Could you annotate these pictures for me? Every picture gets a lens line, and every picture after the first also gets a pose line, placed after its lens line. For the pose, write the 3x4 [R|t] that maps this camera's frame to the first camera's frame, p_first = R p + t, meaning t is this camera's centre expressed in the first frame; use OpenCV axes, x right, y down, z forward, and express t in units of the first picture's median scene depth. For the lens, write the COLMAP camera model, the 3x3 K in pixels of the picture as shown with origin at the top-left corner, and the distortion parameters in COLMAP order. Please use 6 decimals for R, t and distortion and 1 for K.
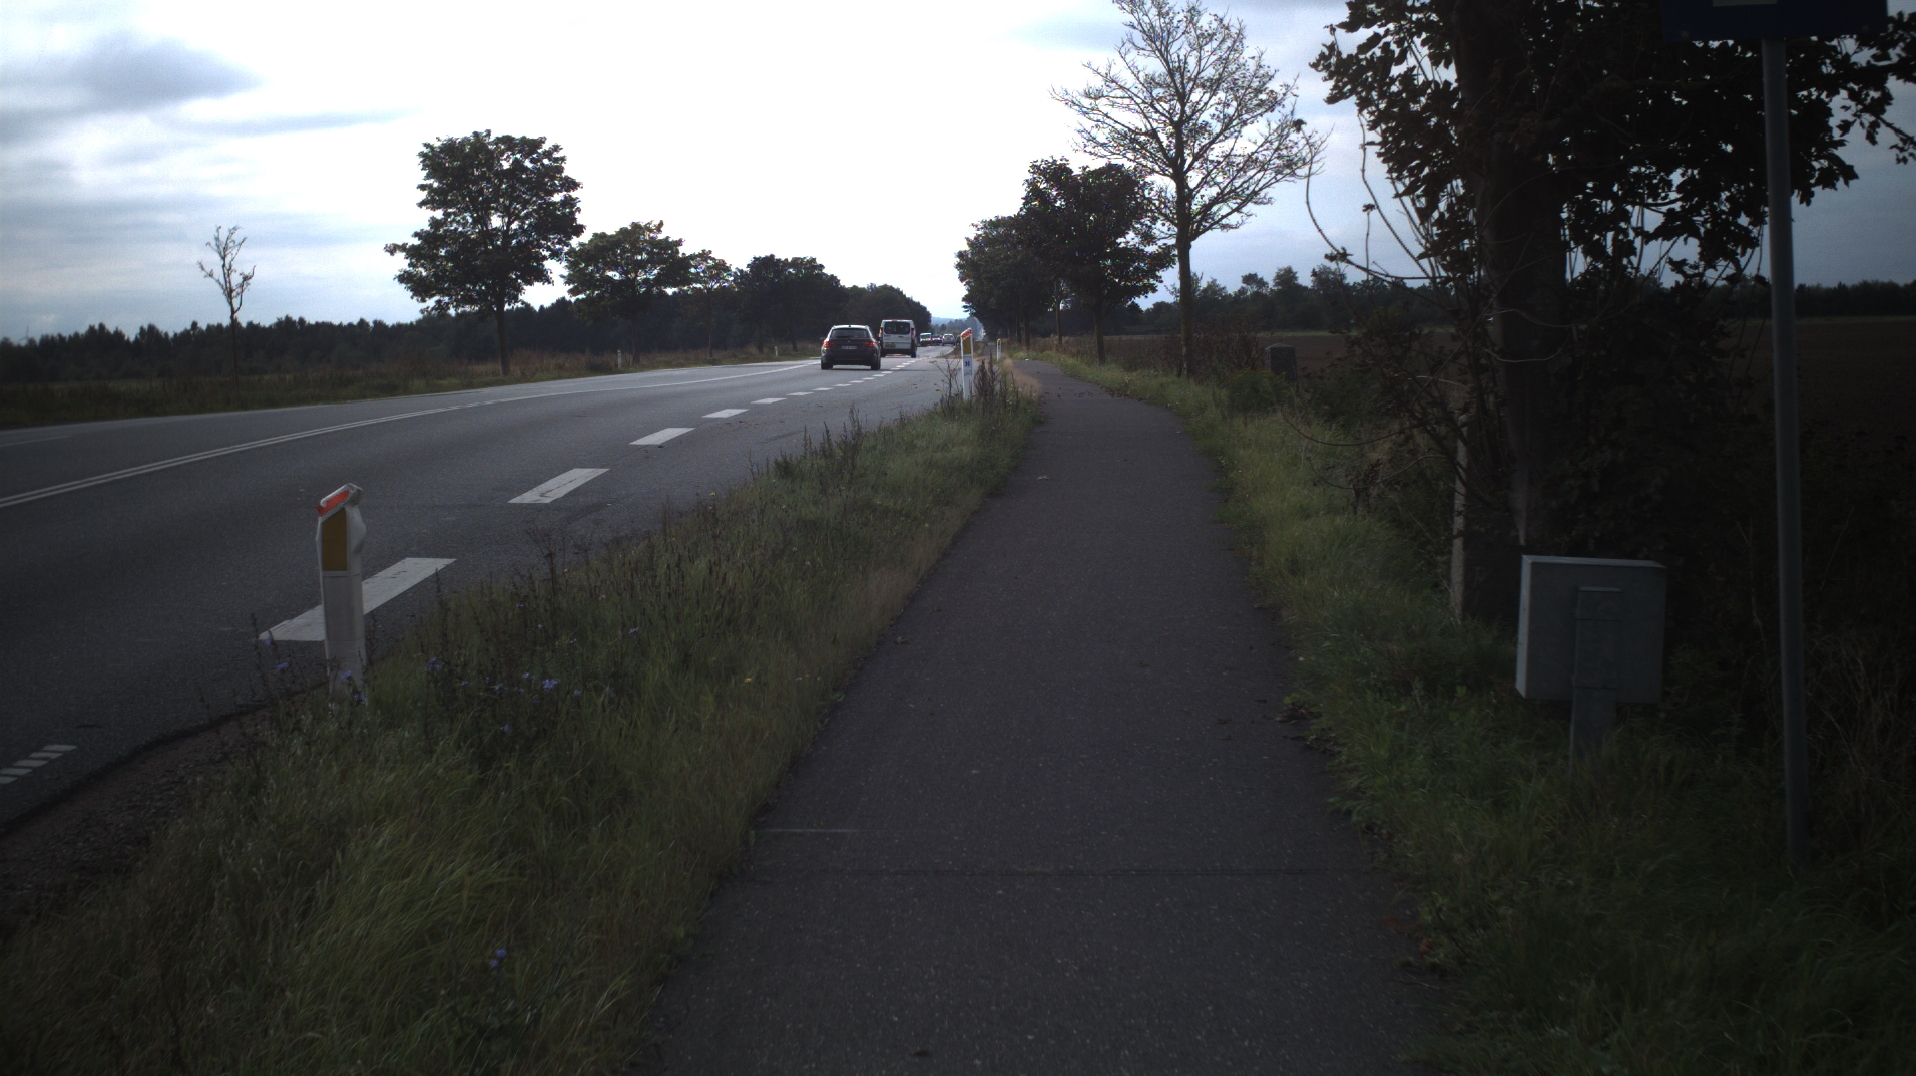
lens RADIAL K [[3408.3, 0, 961.3], [0, 3408.3, 534.0], [0, 0, 1]] dist [-0.235475, 0.000000]
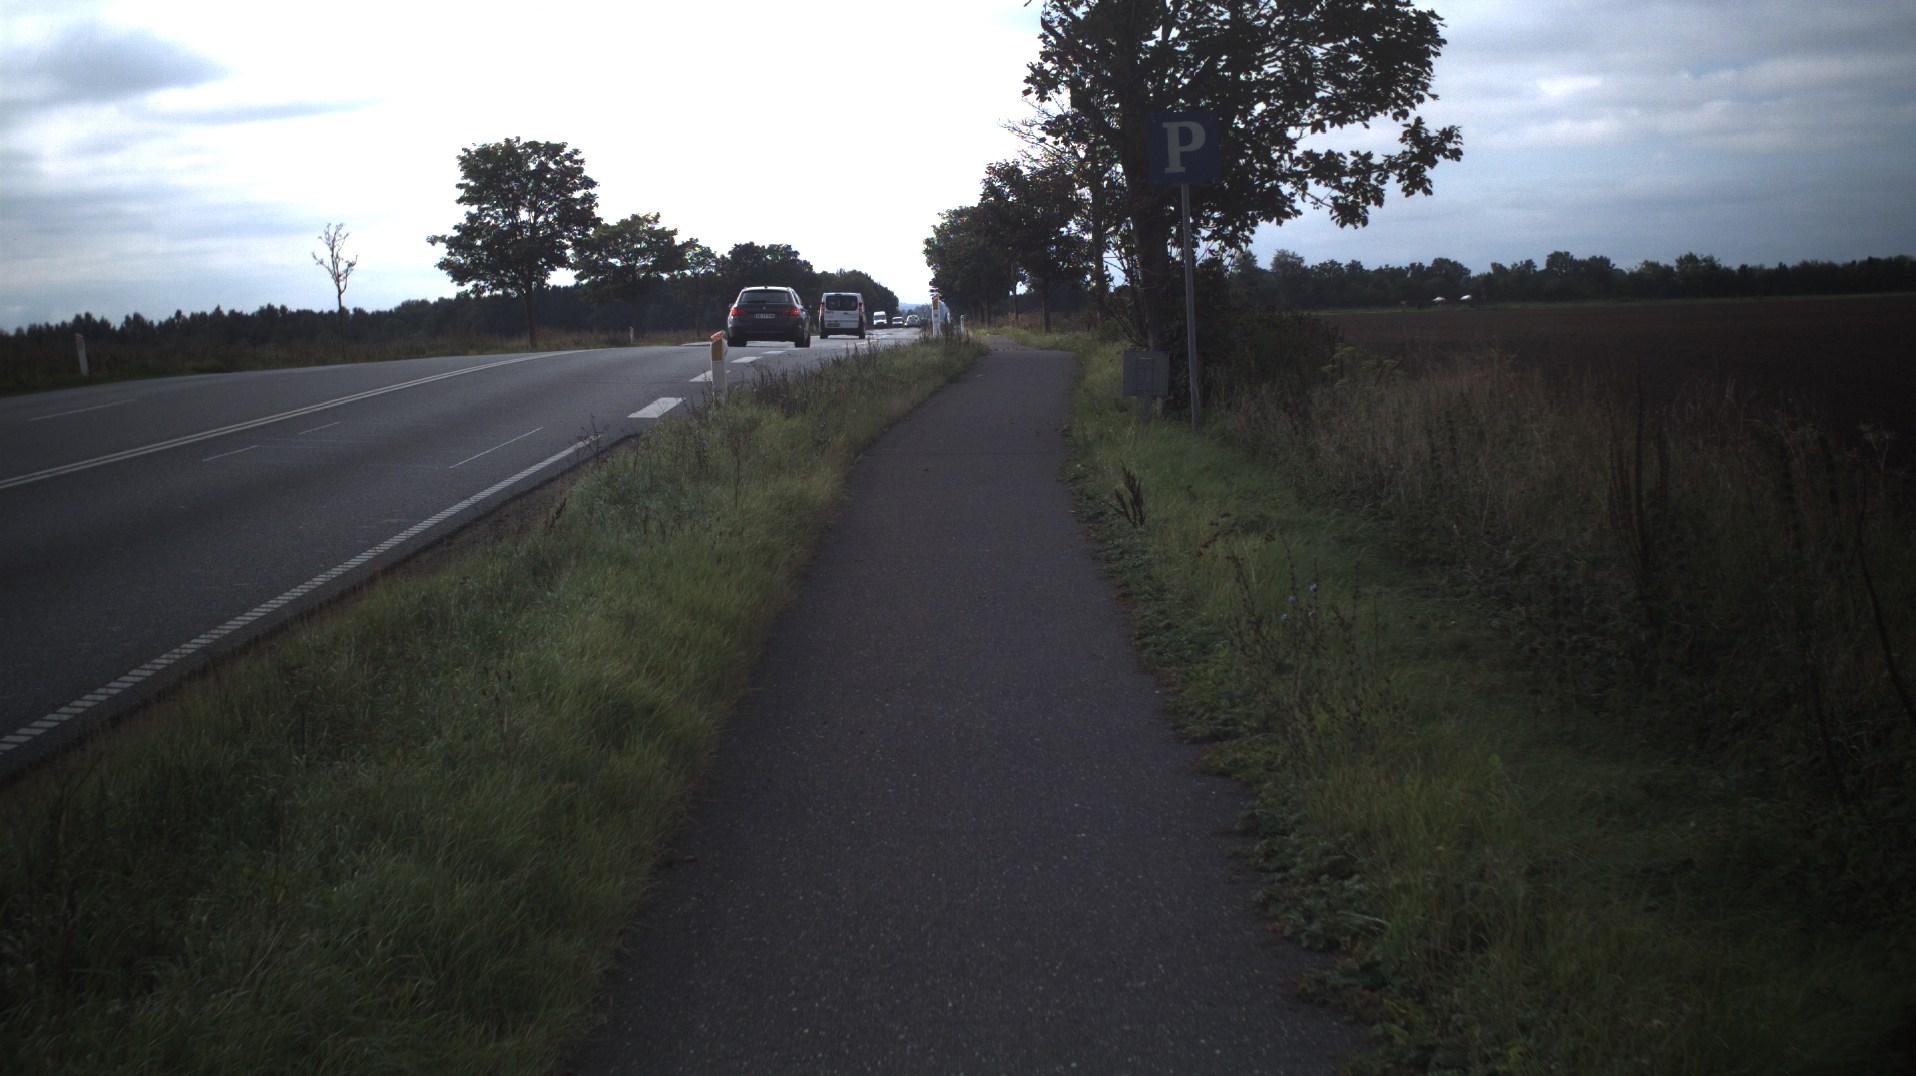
lens RADIAL K [[3408.3, 0, 957.3], [0, 3408.3, 543.0], [0, 0, 1]] dist [-0.235475, 0.000000]
pose [[0.999948, -0.005914, 0.008285, -0.000518], [0.005857, 0.999959, 0.006928, 0.011890], [-0.008325, -0.006879, 0.999942, -0.153560]]
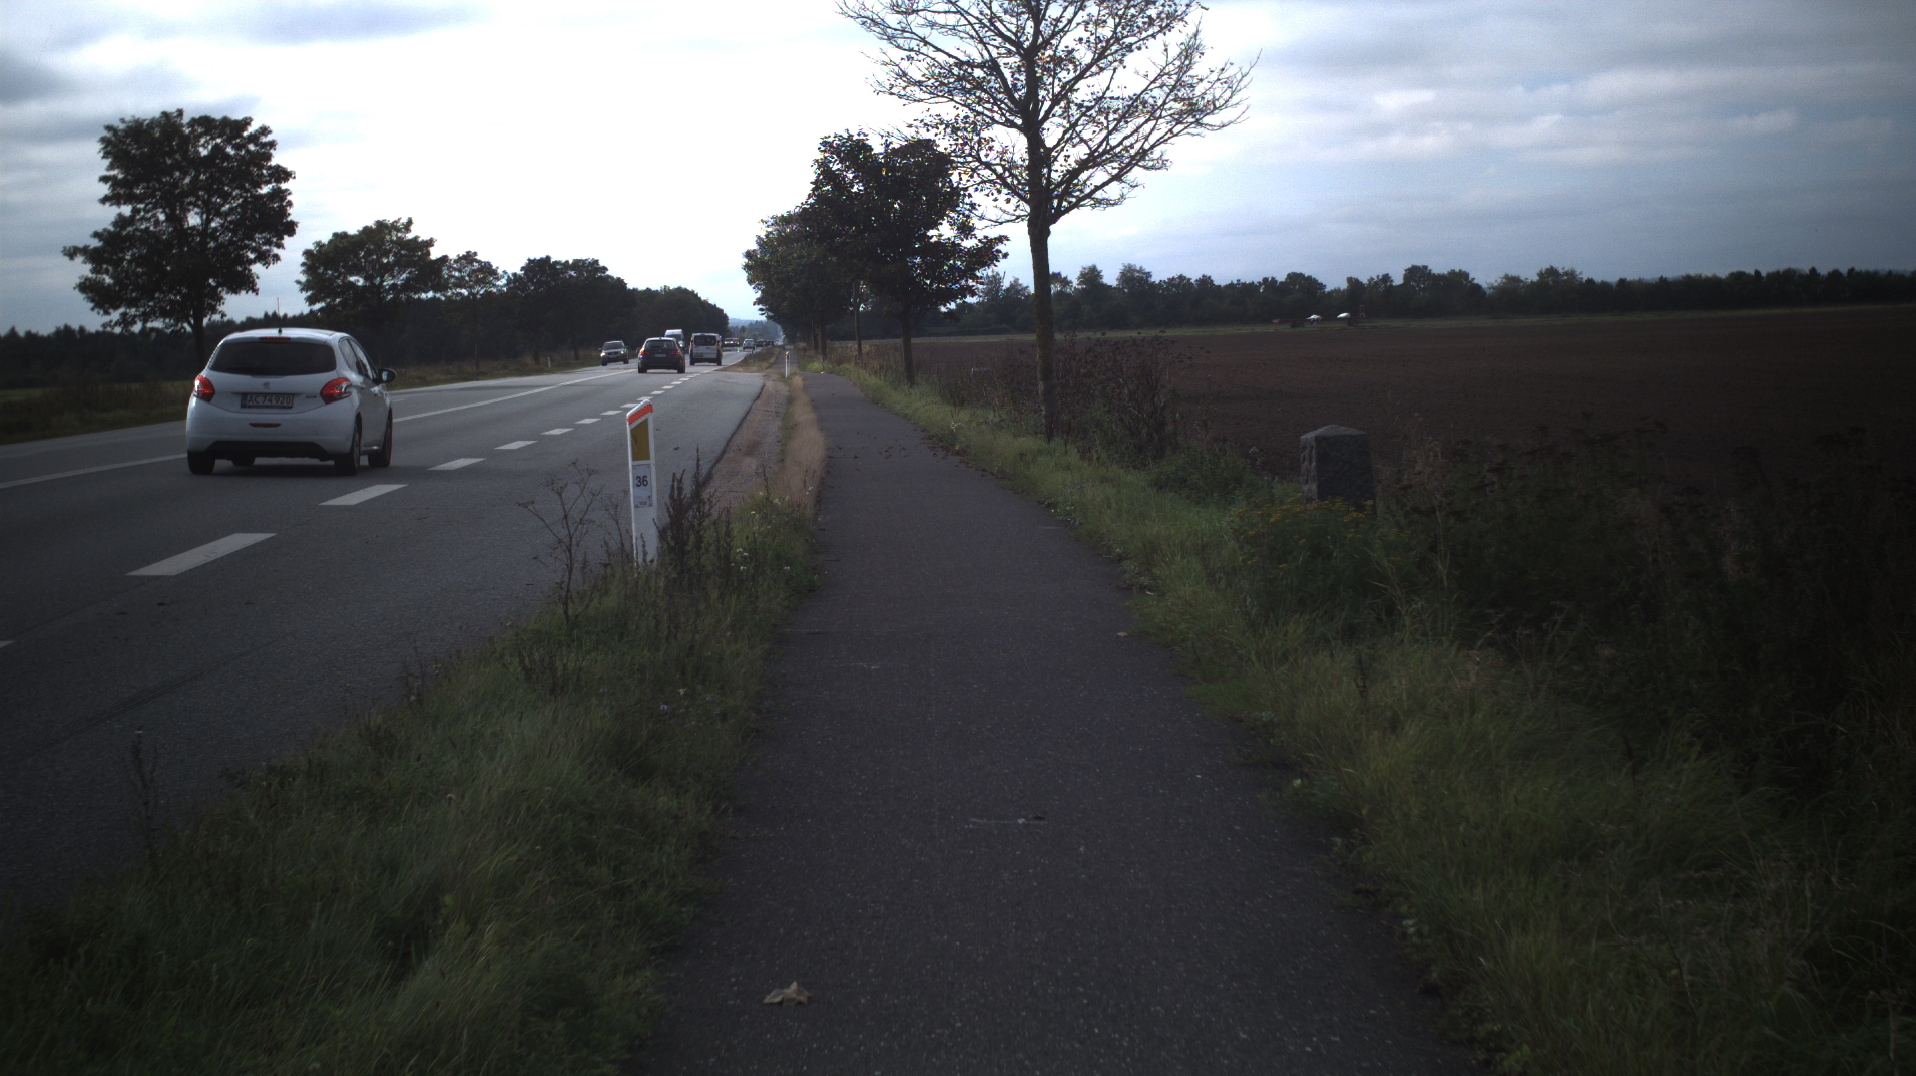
lens RADIAL K [[3408.3, 0, 973.1], [0, 3408.3, 532.6], [0, 0, 1]] dist [-0.235475, 0.000000]
pose [[0.998066, -0.010756, 0.061225, 0.004868], [0.010788, 0.999942, -0.000203, -0.011698], [-0.061219, 0.000863, 0.998124, 0.152356]]
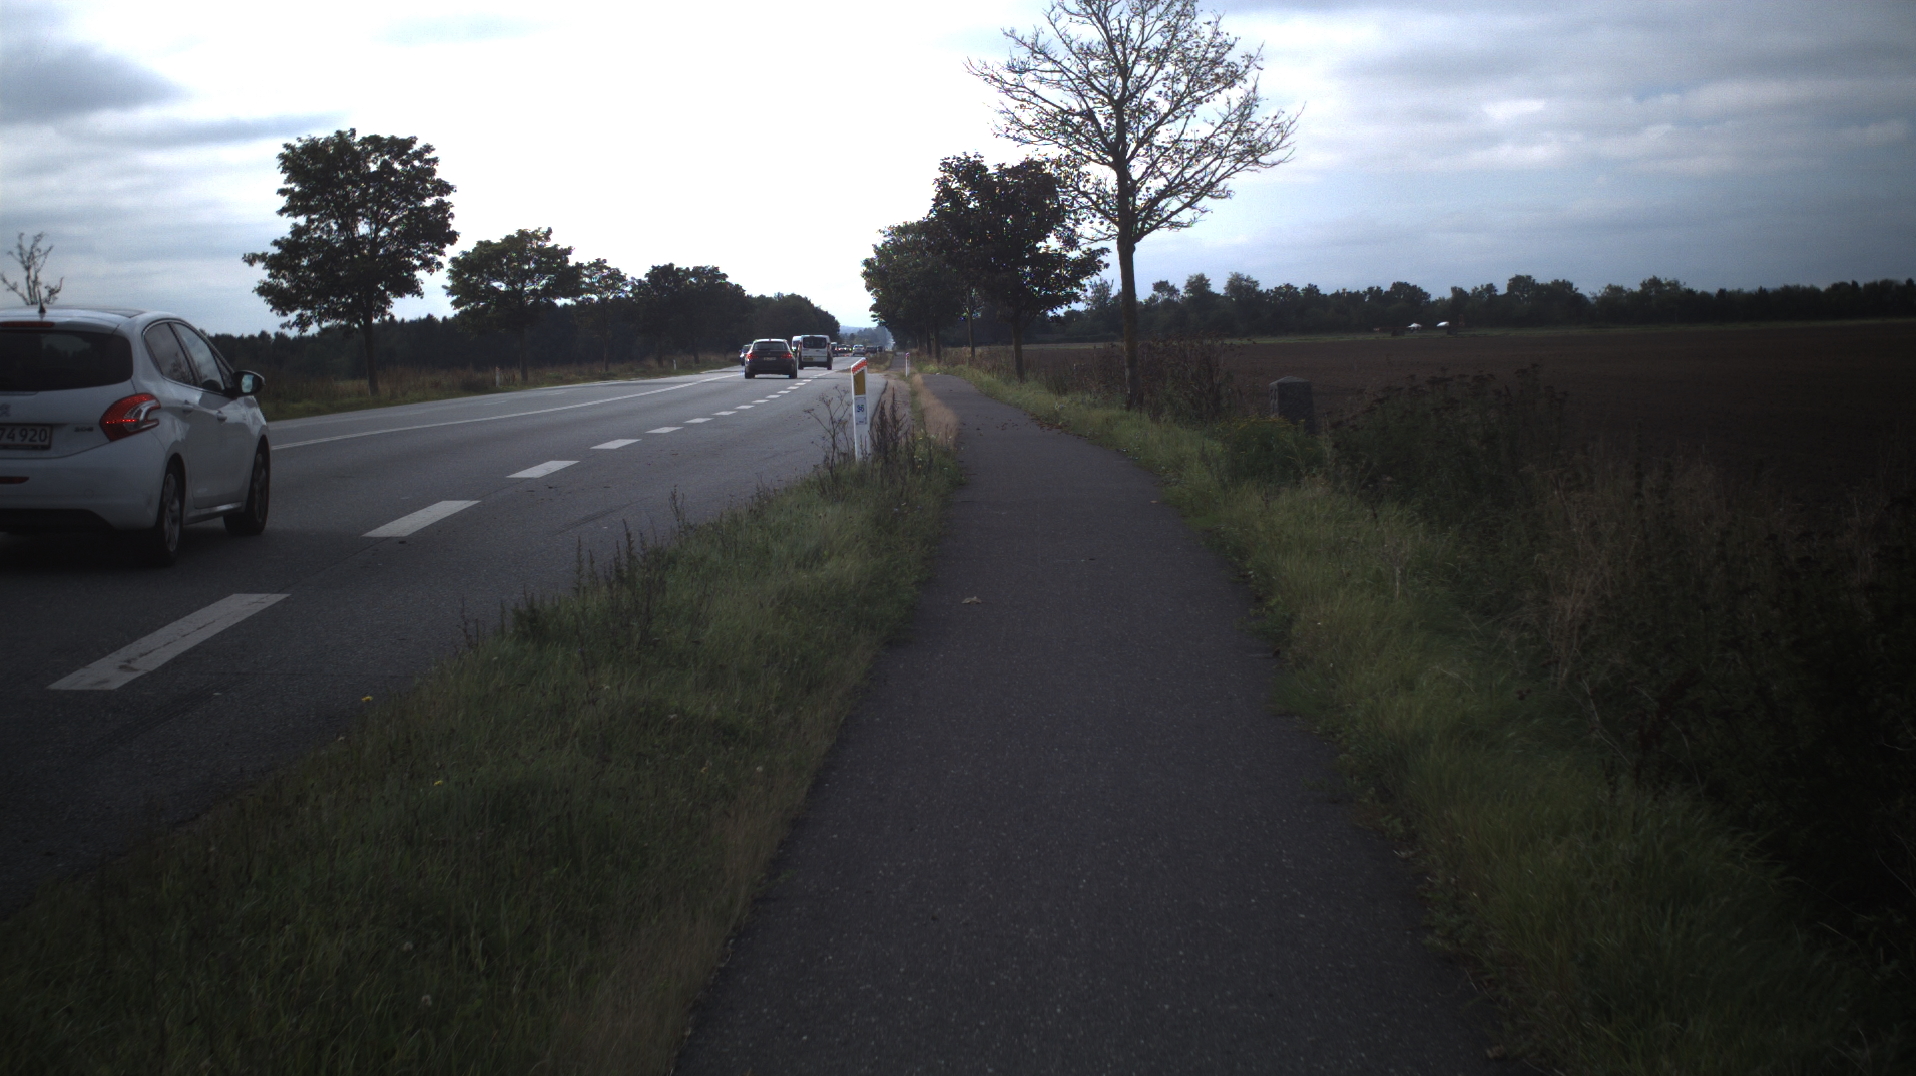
lens RADIAL K [[3408.3, 0, 947.4], [0, 3408.3, 539.5], [0, 0, 1]] dist [-0.235475, 0.000000]
pose [[0.999738, -0.005382, 0.022246, 0.001102], [0.005402, 0.999985, -0.000820, -0.005840], [-0.022242, 0.000940, 0.999752, 0.075939]]
